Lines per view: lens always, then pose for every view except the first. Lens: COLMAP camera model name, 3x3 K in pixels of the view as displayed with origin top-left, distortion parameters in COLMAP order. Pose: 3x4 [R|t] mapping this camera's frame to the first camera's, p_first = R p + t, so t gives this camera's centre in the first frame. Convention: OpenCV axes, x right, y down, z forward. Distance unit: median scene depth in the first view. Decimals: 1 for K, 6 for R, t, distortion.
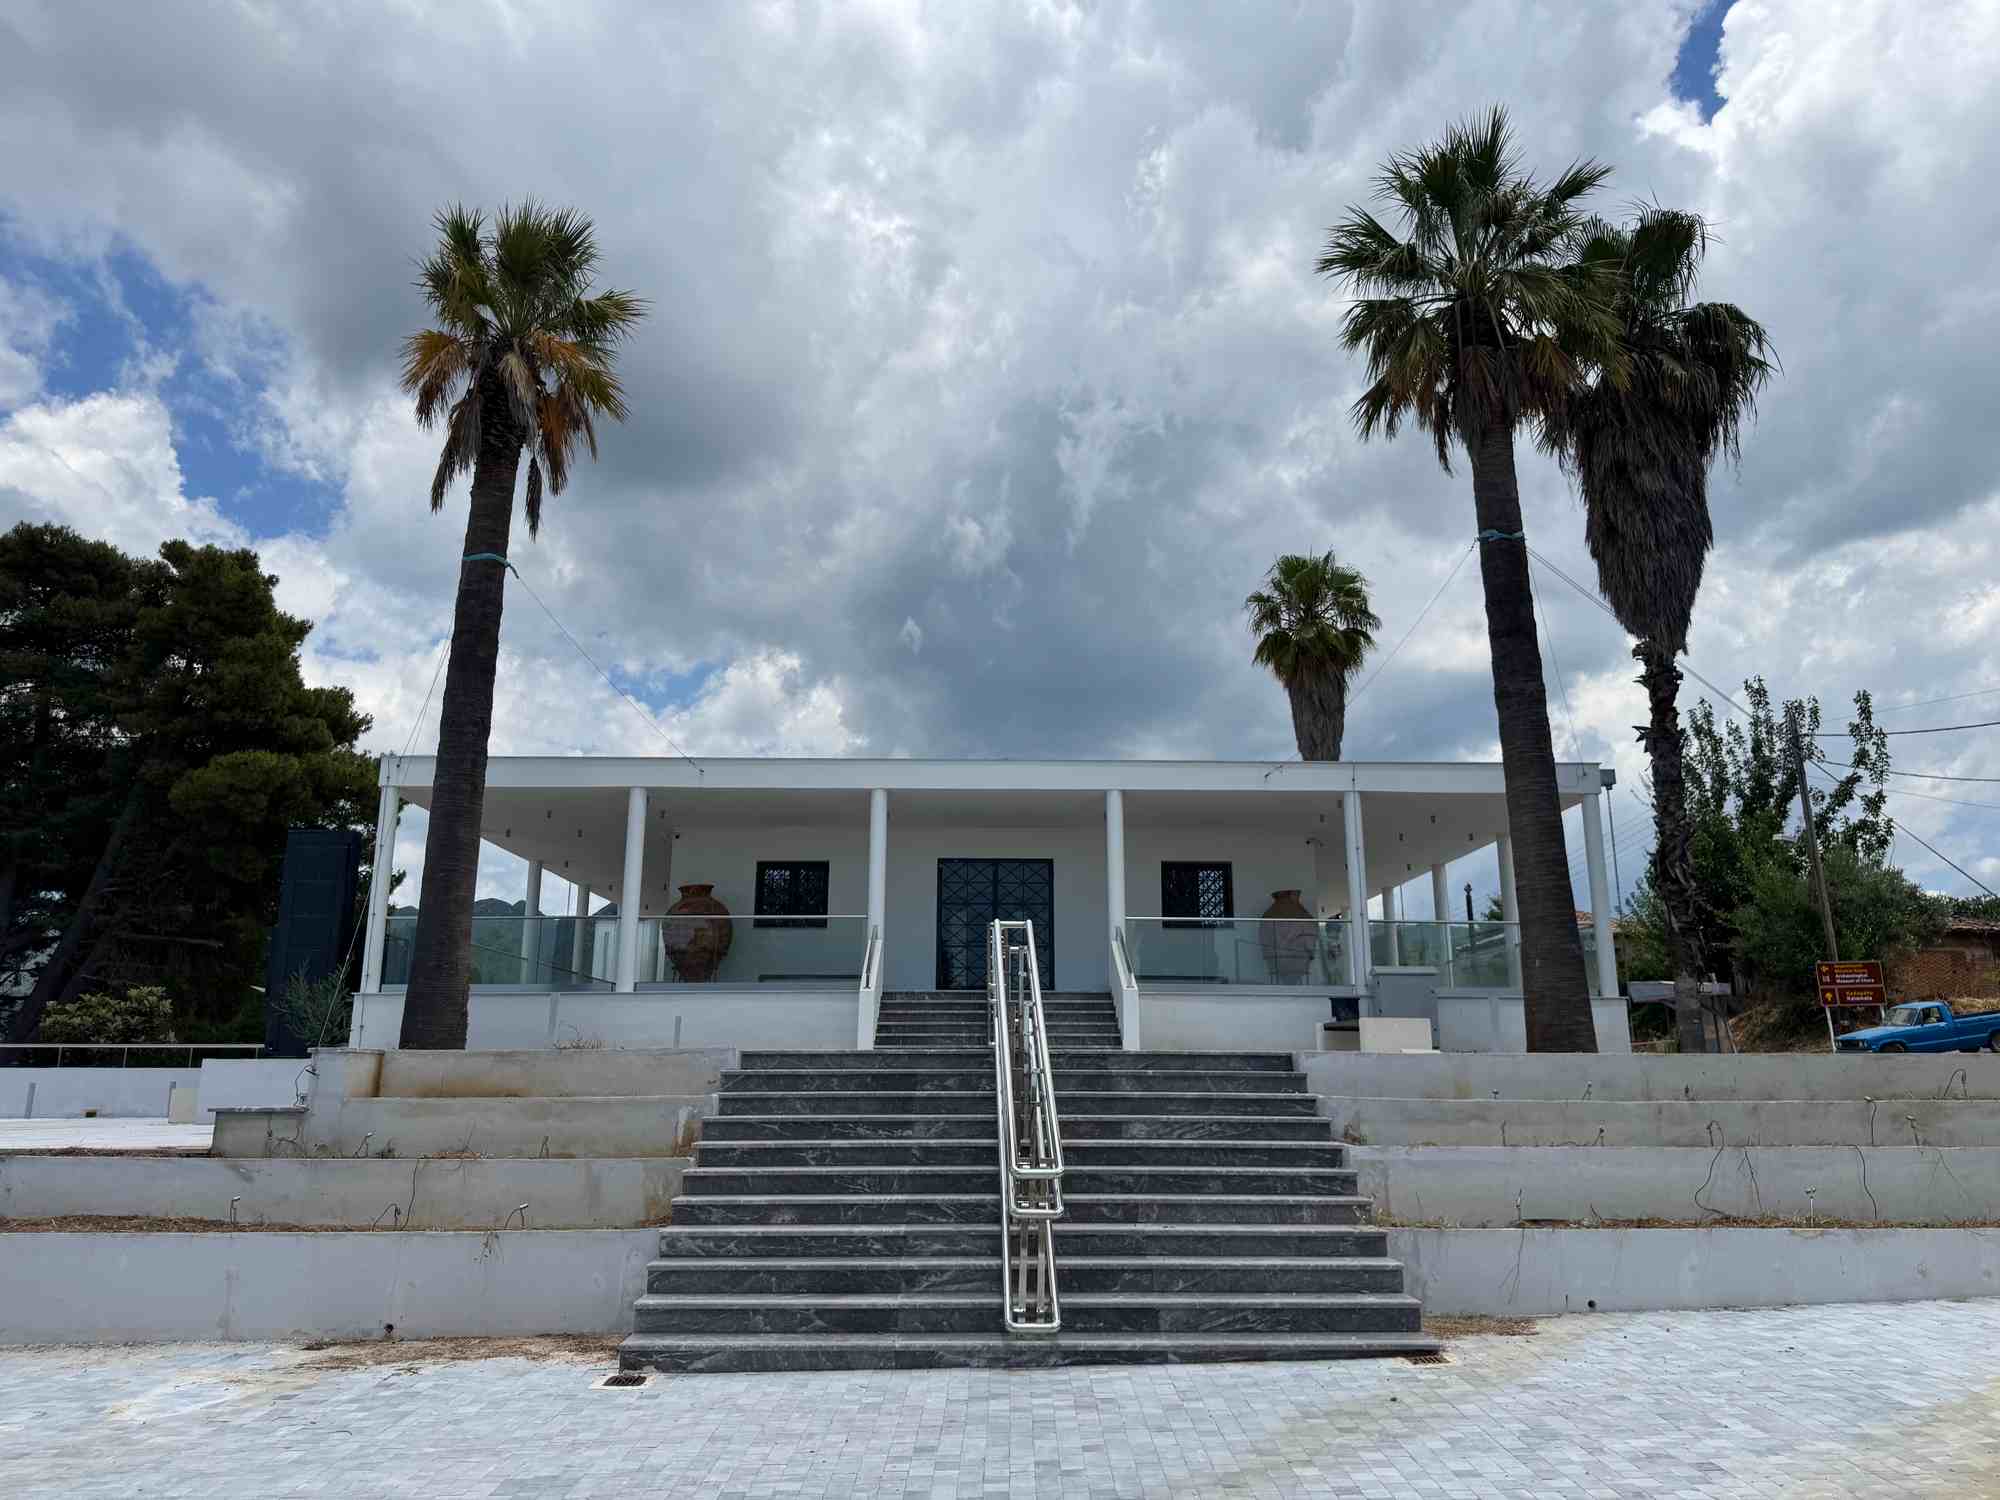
lens RADIAL K [[1406.7, 0, 990.1], [0, 1406.7, 755.0], [0, 0, 1]] dist [0.041425, -0.045568]
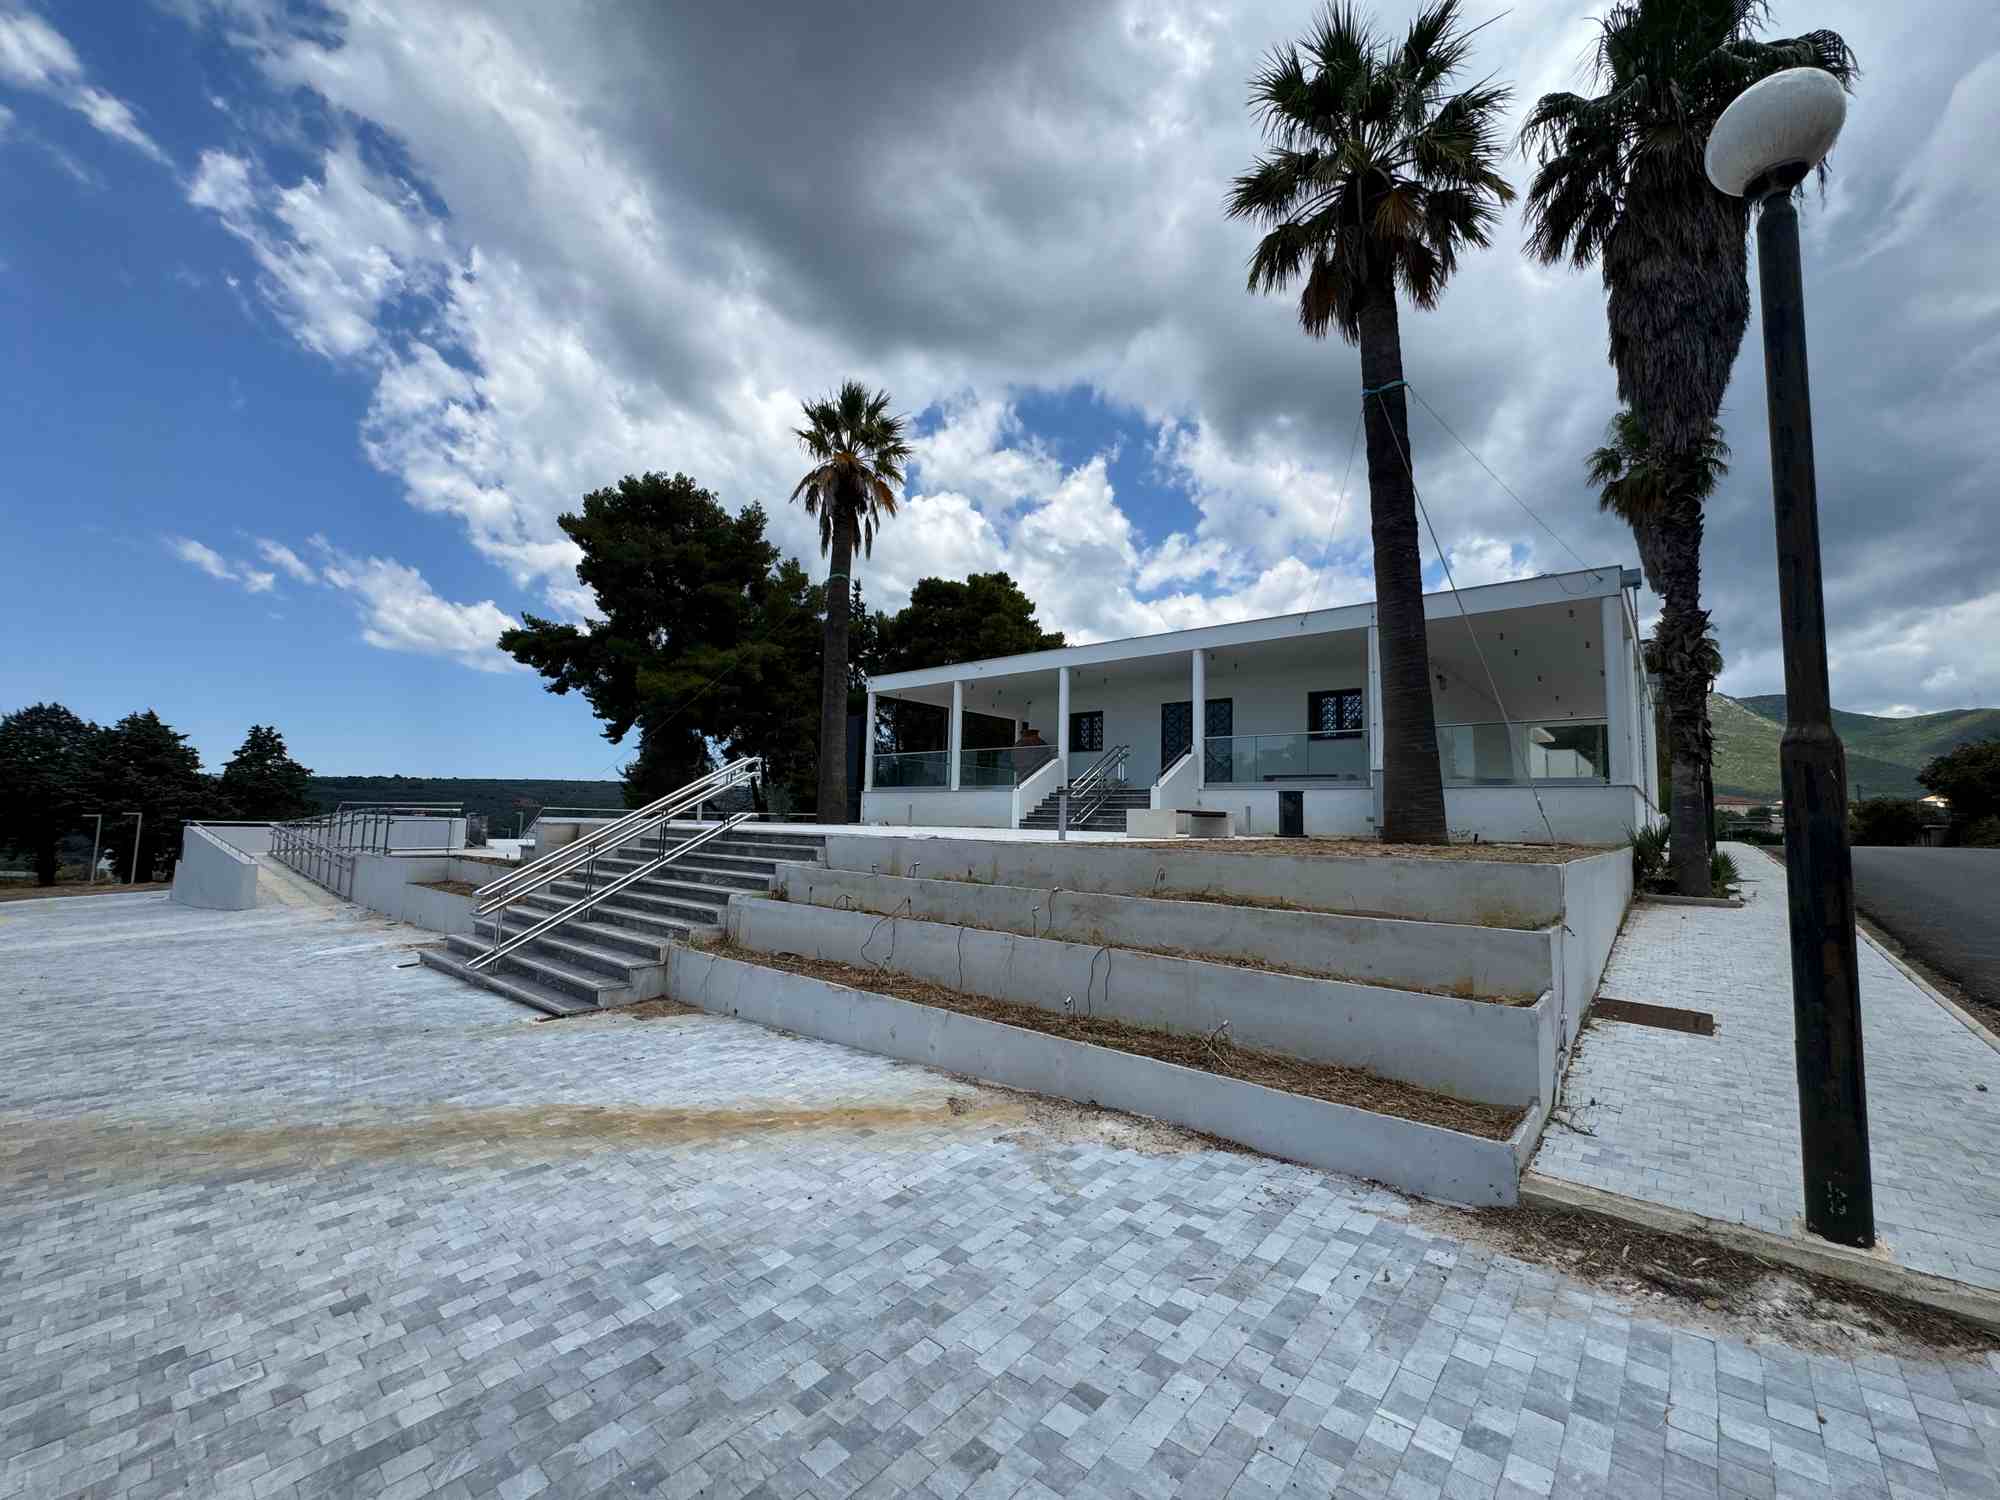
lens RADIAL K [[797.0, 0, 1005.8], [0, 797.0, 758.6], [0, 0, 1]] dist [-0.000732, -0.000240]
pose [[0.753794, -0.036659, -0.656087, 0.486457], [0.127133, 0.987714, 0.090878, 0.037099], [0.644695, -0.151914, 0.749193, 0.248309]]
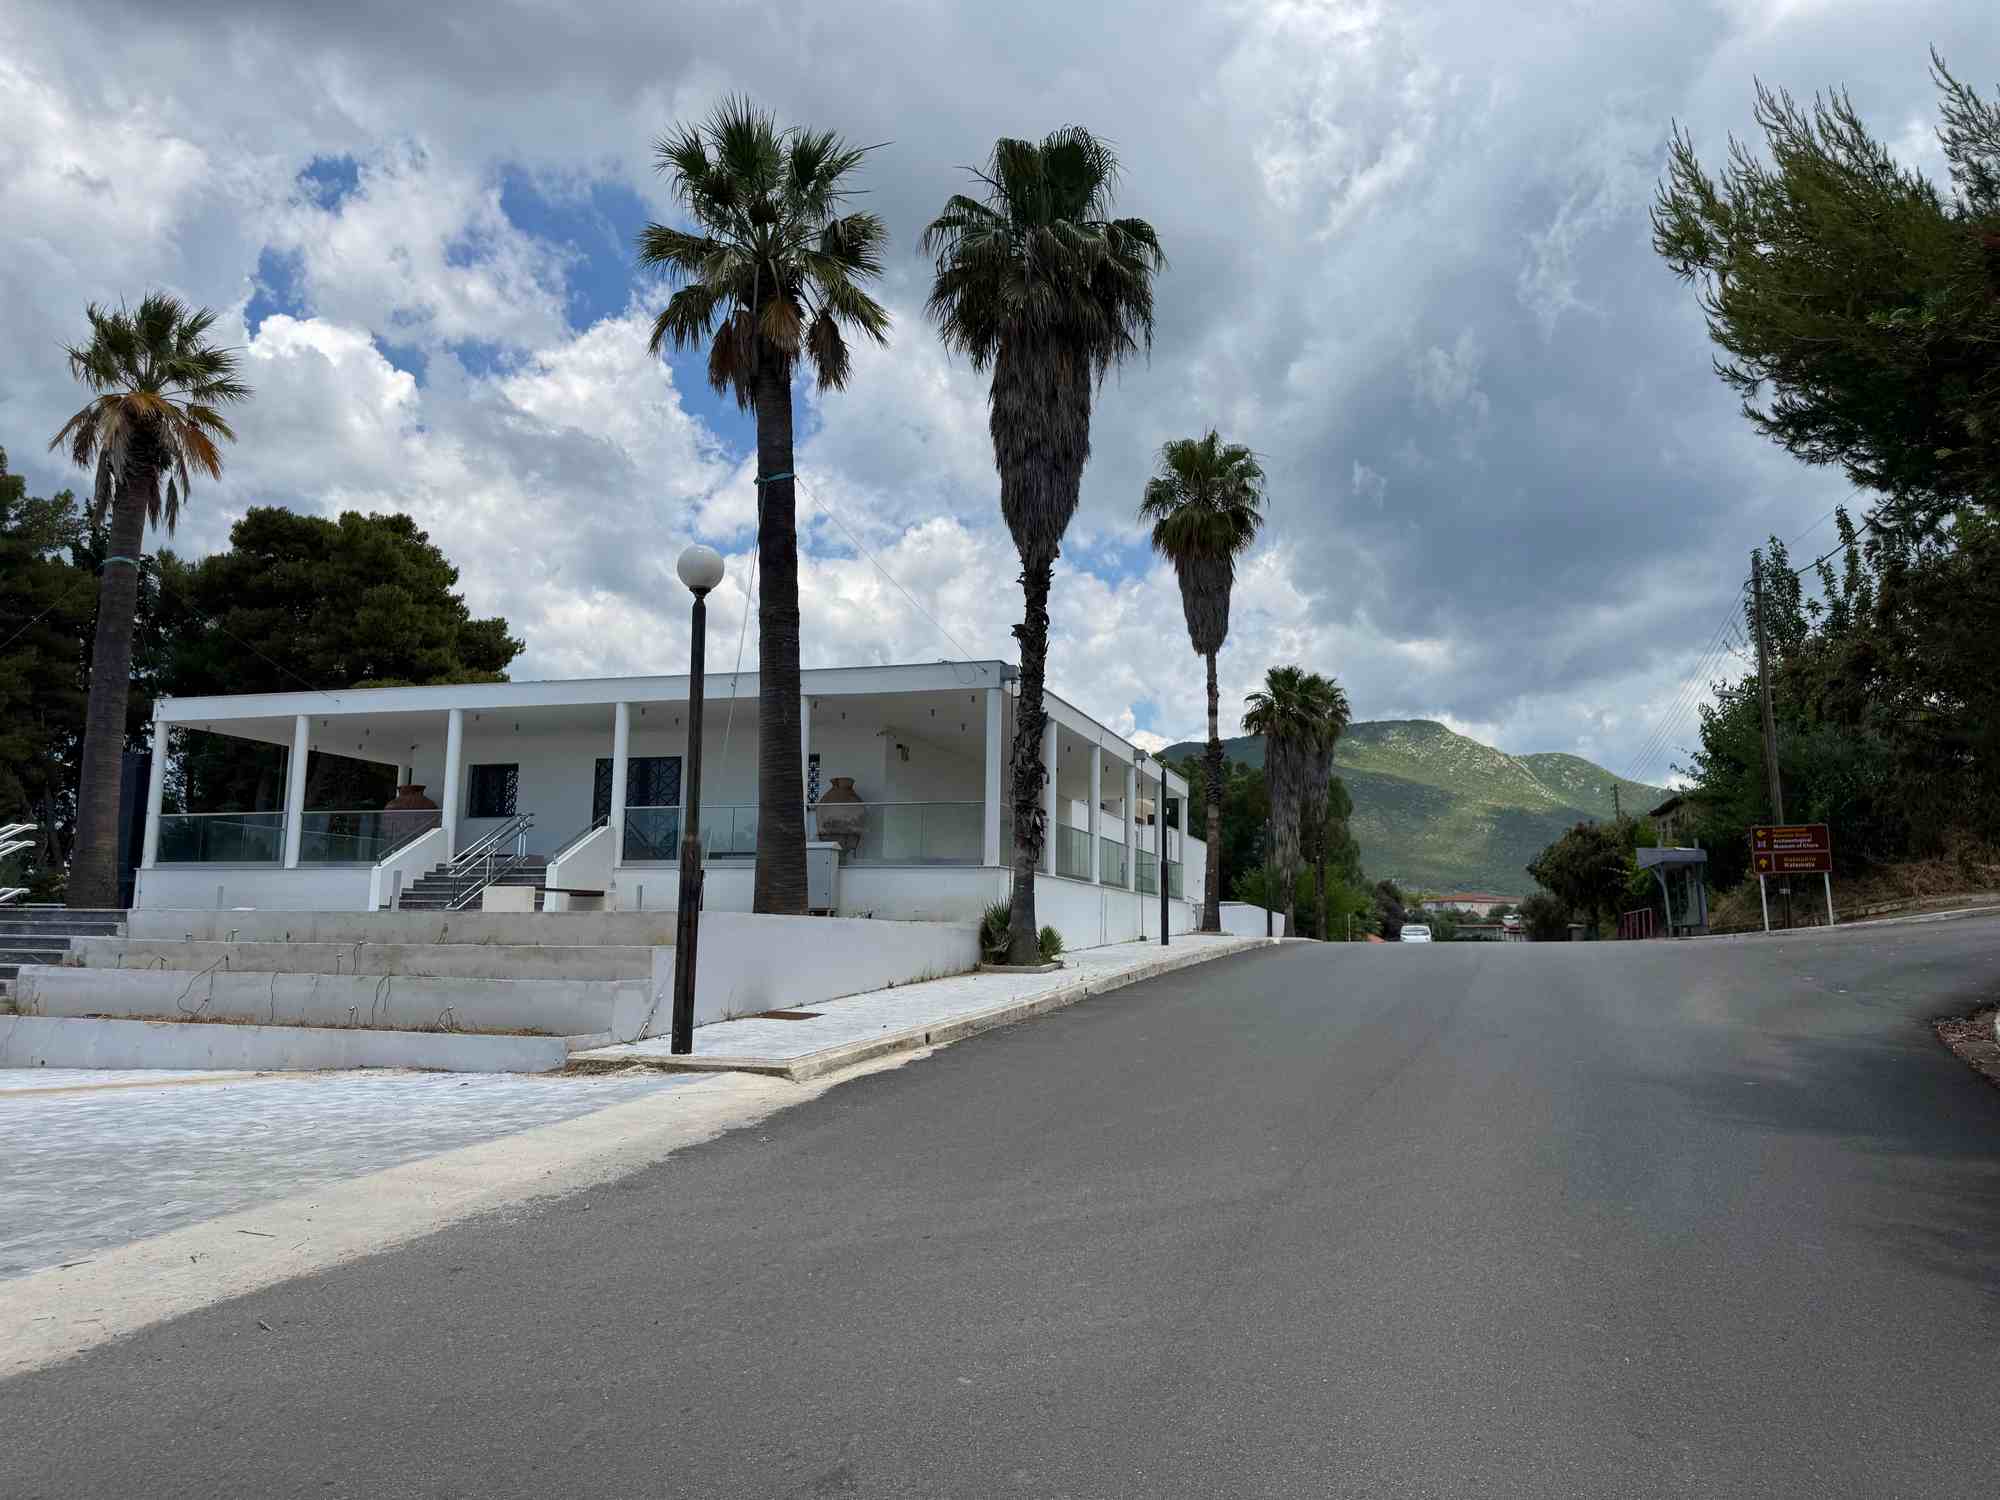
lens RADIAL K [[1406.7, 0, 990.6], [0, 1406.7, 748.7], [0, 0, 1]] dist [0.041425, -0.045568]
pose [[0.945412, -0.030693, -0.324427, 0.808919], [0.058850, 0.995267, 0.077337, -0.010965], [0.320518, -0.092208, 0.942744, -0.055655]]
